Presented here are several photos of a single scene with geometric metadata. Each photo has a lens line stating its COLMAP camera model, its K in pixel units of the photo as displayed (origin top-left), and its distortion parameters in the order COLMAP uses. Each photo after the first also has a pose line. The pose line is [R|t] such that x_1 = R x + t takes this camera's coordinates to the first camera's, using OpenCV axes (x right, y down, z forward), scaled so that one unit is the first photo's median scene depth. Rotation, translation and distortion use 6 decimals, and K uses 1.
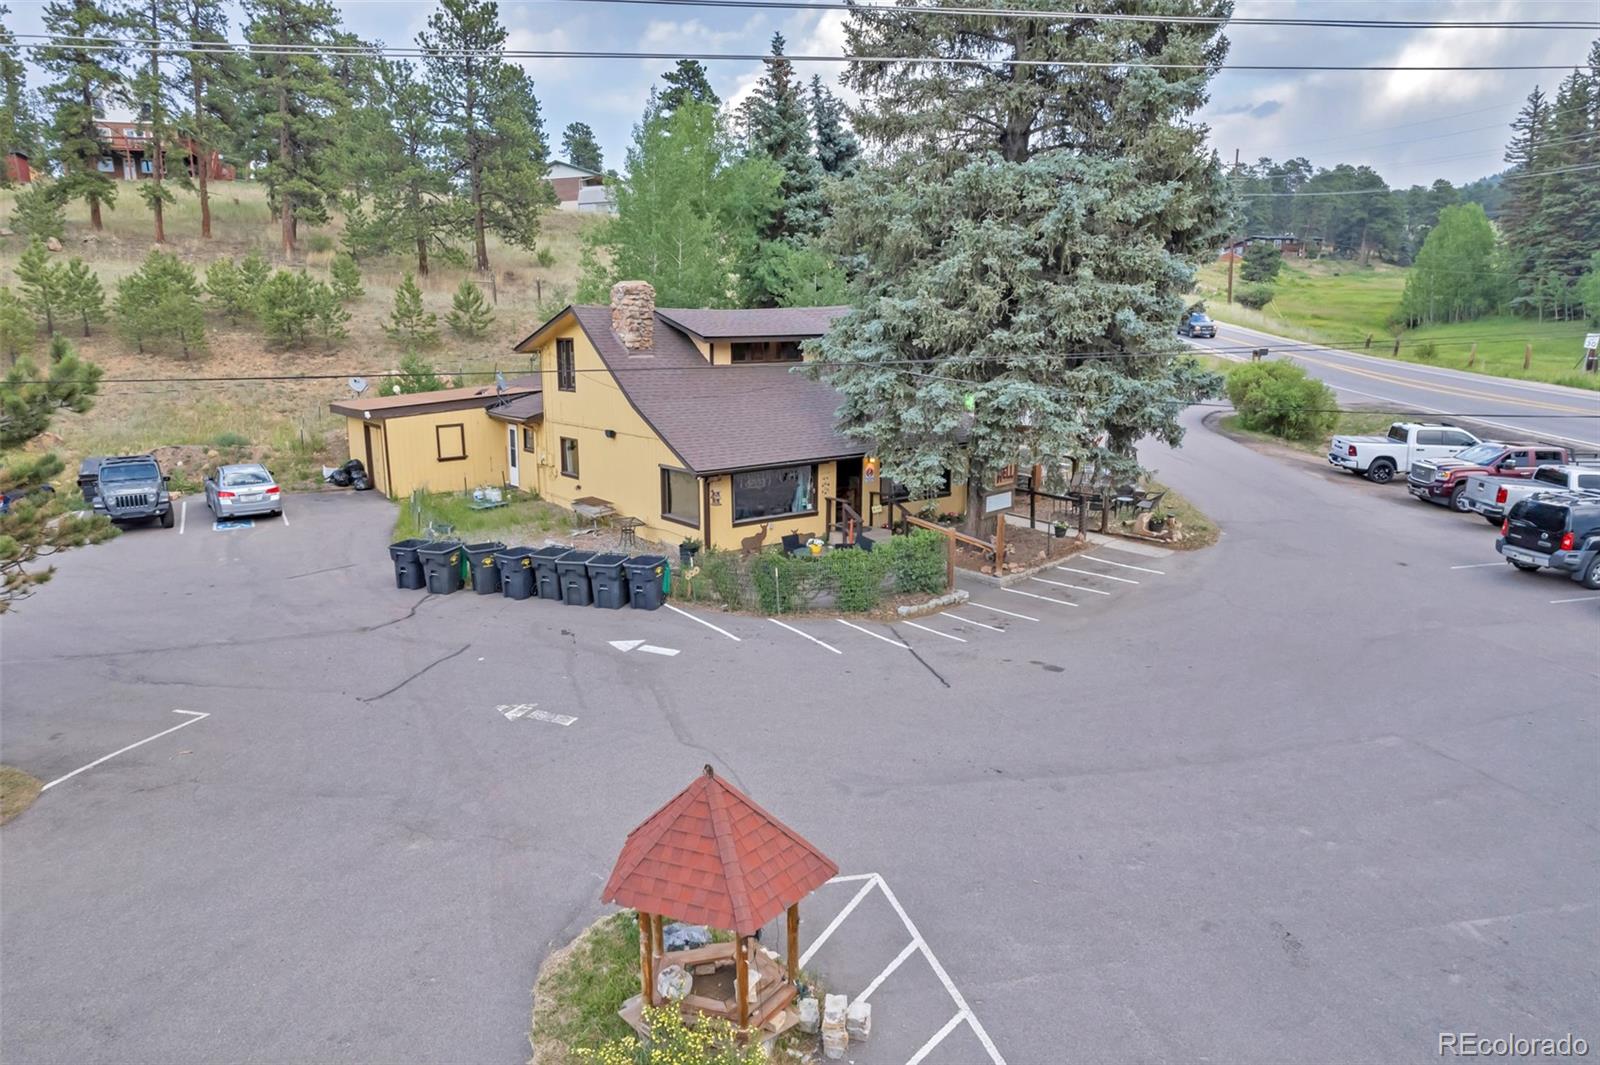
lens RADIAL K [[1026.8, 0, 796.0], [0, 1026.8, 540.0], [0, 0, 1]] dist [-0.070574, 0.053349]
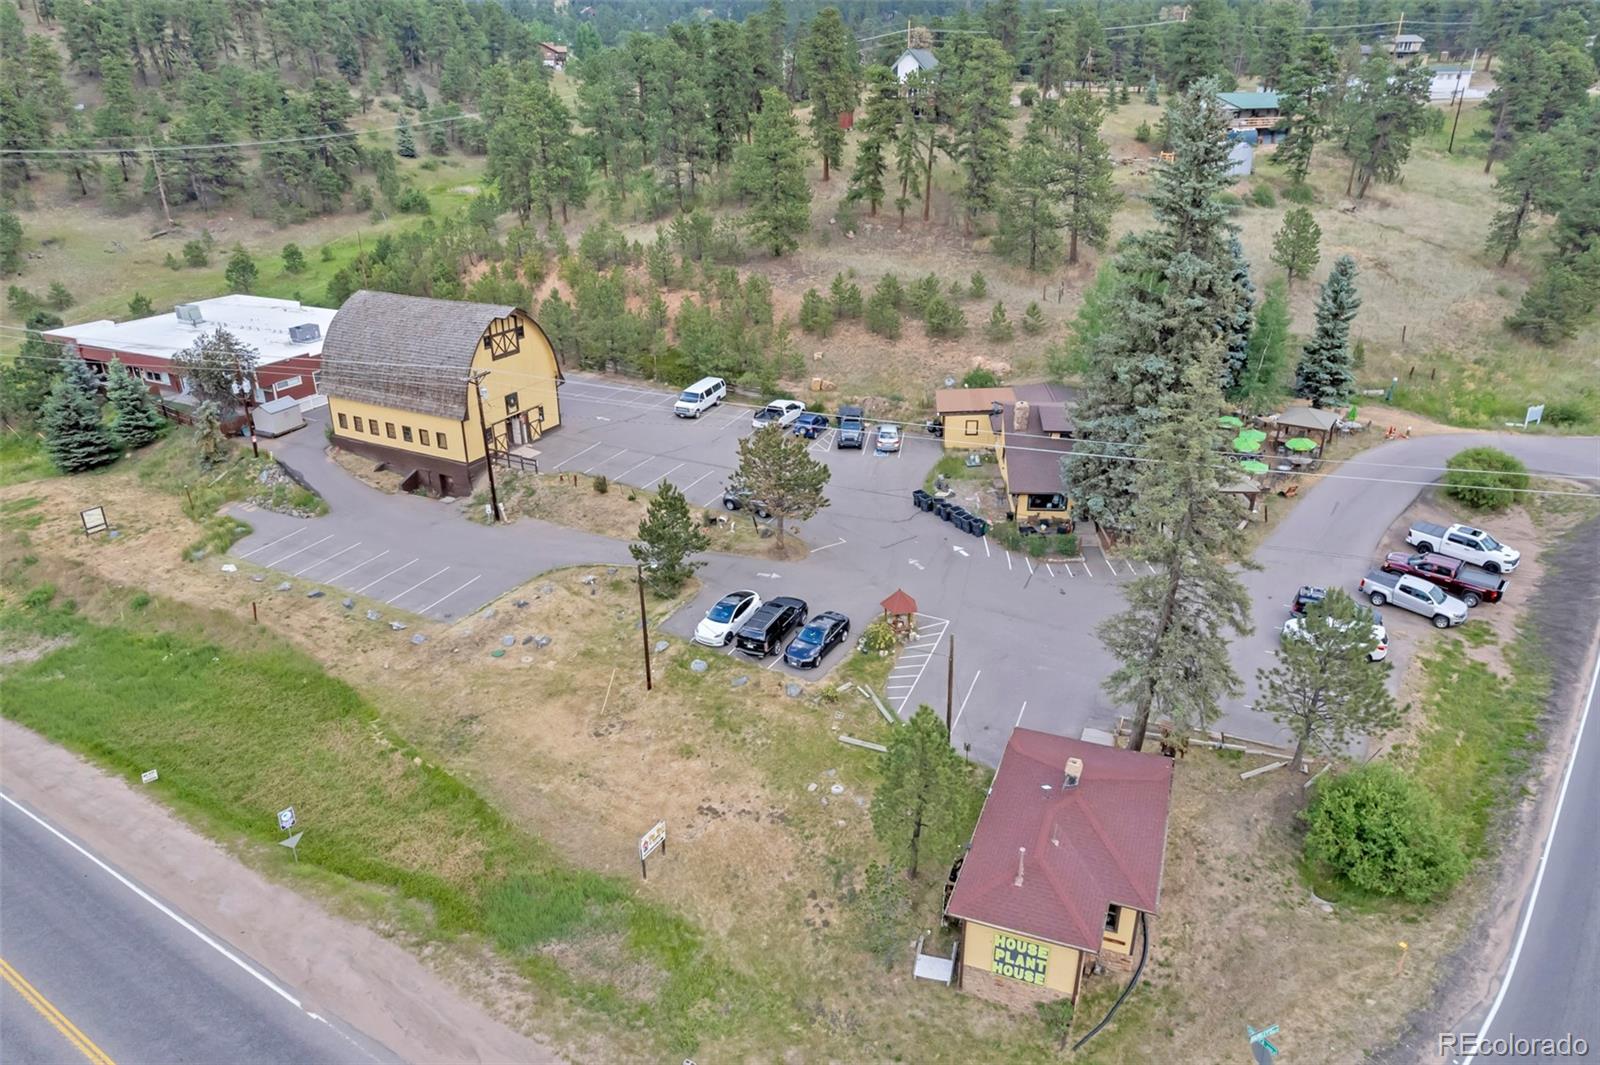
lens RADIAL K [[1082.2, 0, 794.7], [0, 1082.2, 487.8], [0, 0, 1]] dist [-0.110061, 0.104672]
pose [[0.770304, 0.235367, -0.592650, 1.118565], [-0.130686, 0.967931, 0.214547, -0.590953], [0.624142, -0.087815, 0.776360, -1.550998]]
